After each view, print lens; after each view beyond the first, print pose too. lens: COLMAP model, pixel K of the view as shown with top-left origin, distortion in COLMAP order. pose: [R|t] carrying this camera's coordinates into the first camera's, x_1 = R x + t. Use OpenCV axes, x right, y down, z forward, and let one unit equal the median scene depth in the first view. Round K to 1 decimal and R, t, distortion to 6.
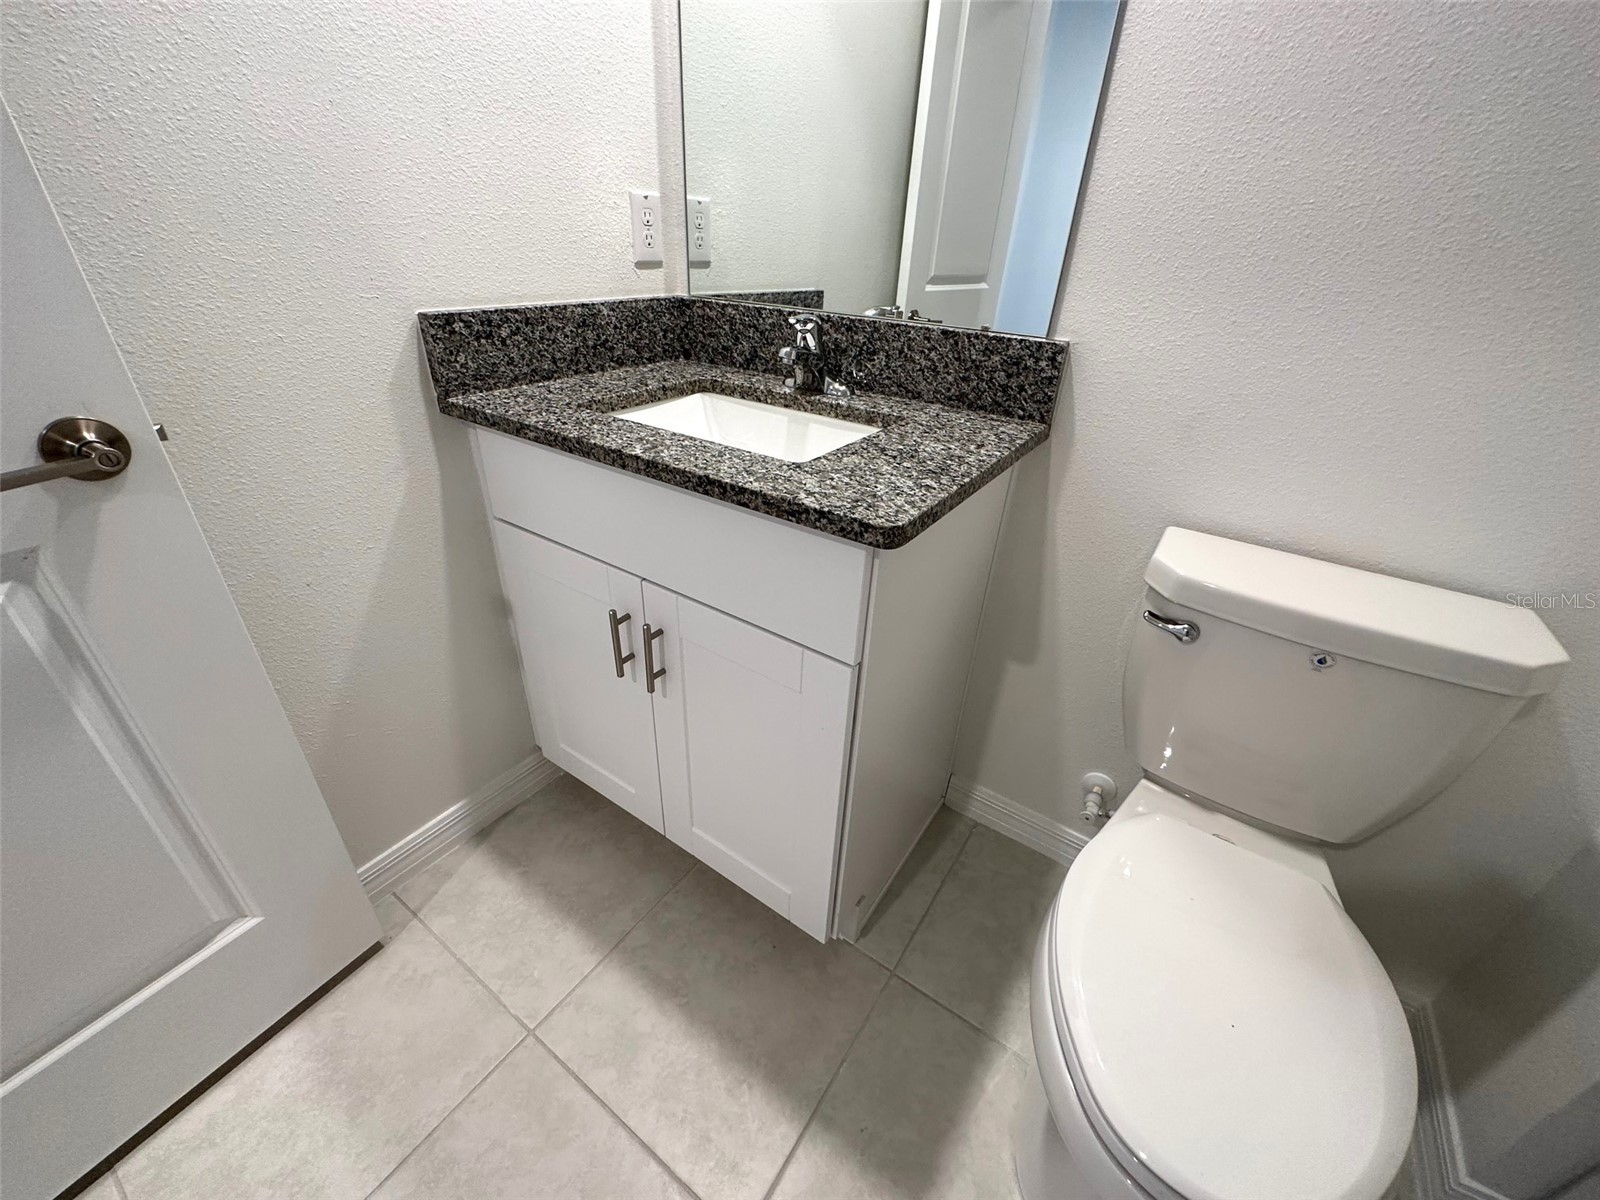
lens RADIAL K [[639.5, 0, 798.6], [0, 639.5, 598.7], [0, 0, 1]] dist [-0.003918, 0.000833]
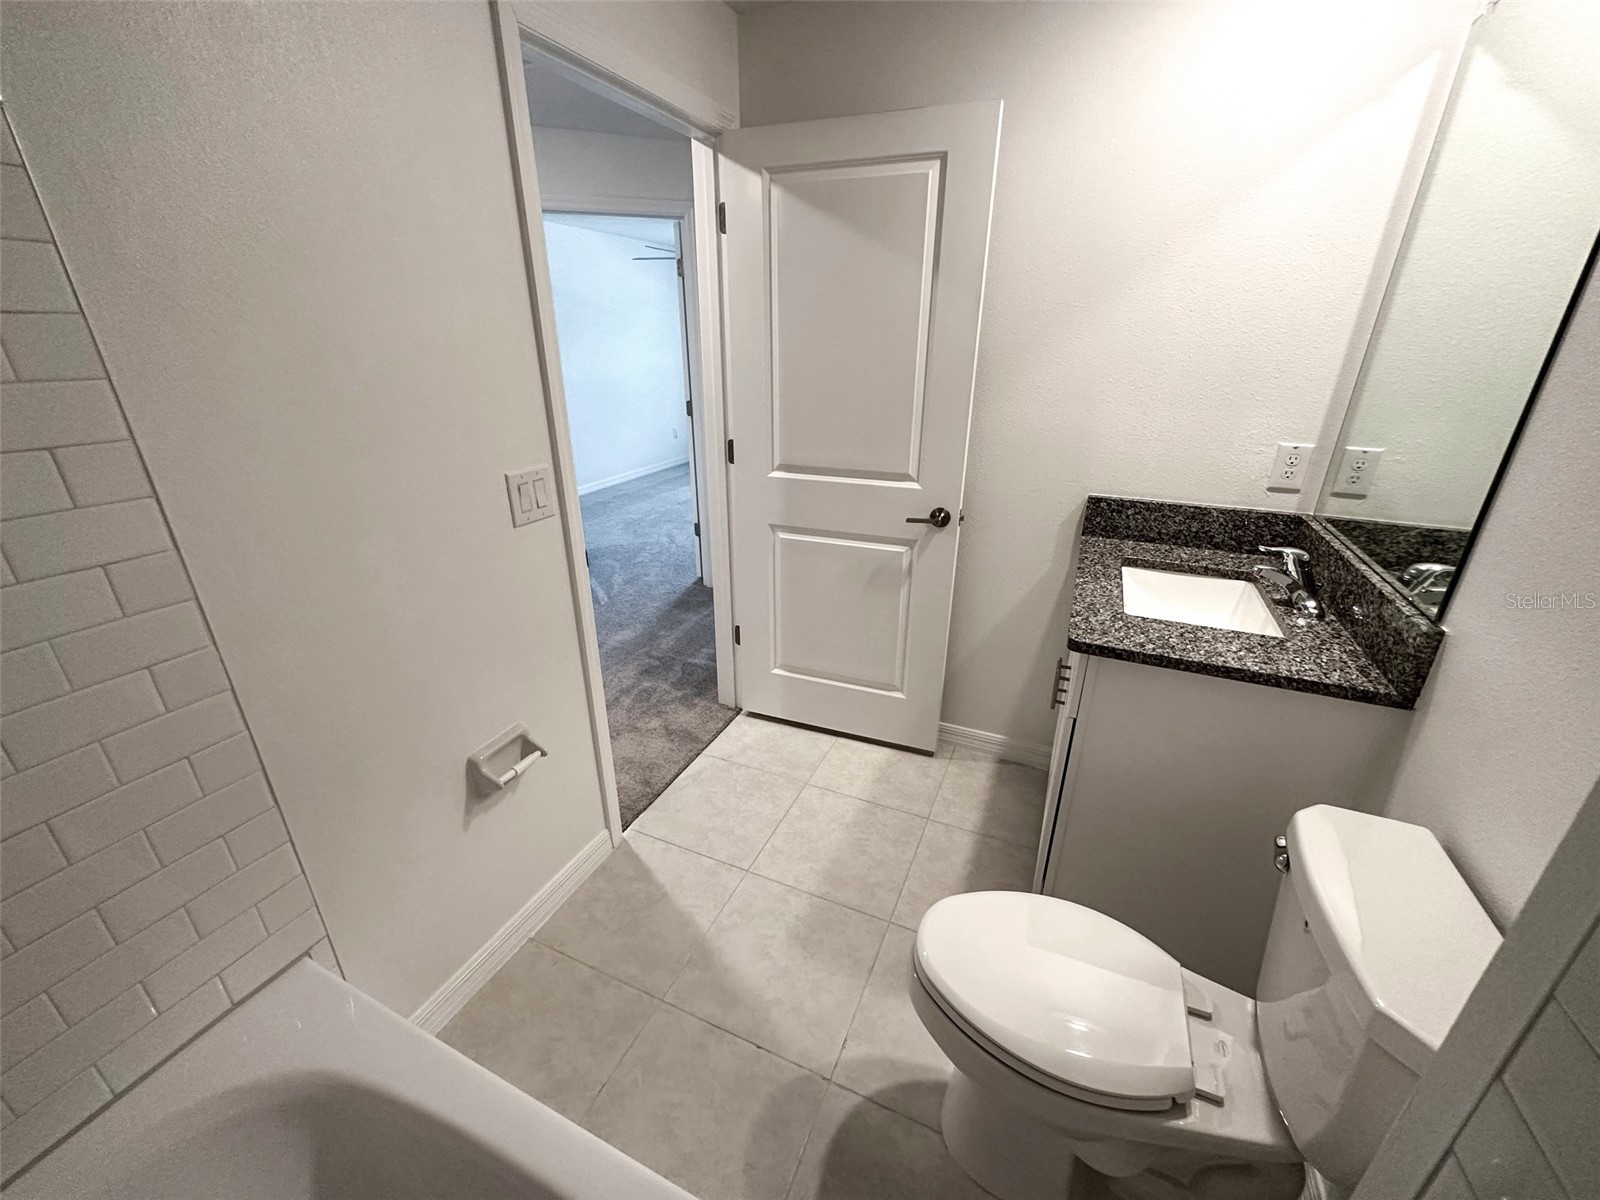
lens RADIAL K [[639.5, 0, 798.6], [0, 639.5, 598.7], [0, 0, 1]] dist [-0.003918, 0.000833]
pose [[0.172414, 0.336333, -0.925826, 1.071303], [-0.484883, 0.847117, 0.217442, -0.141252], [0.857416, 0.411427, 0.309137, -0.244477]]
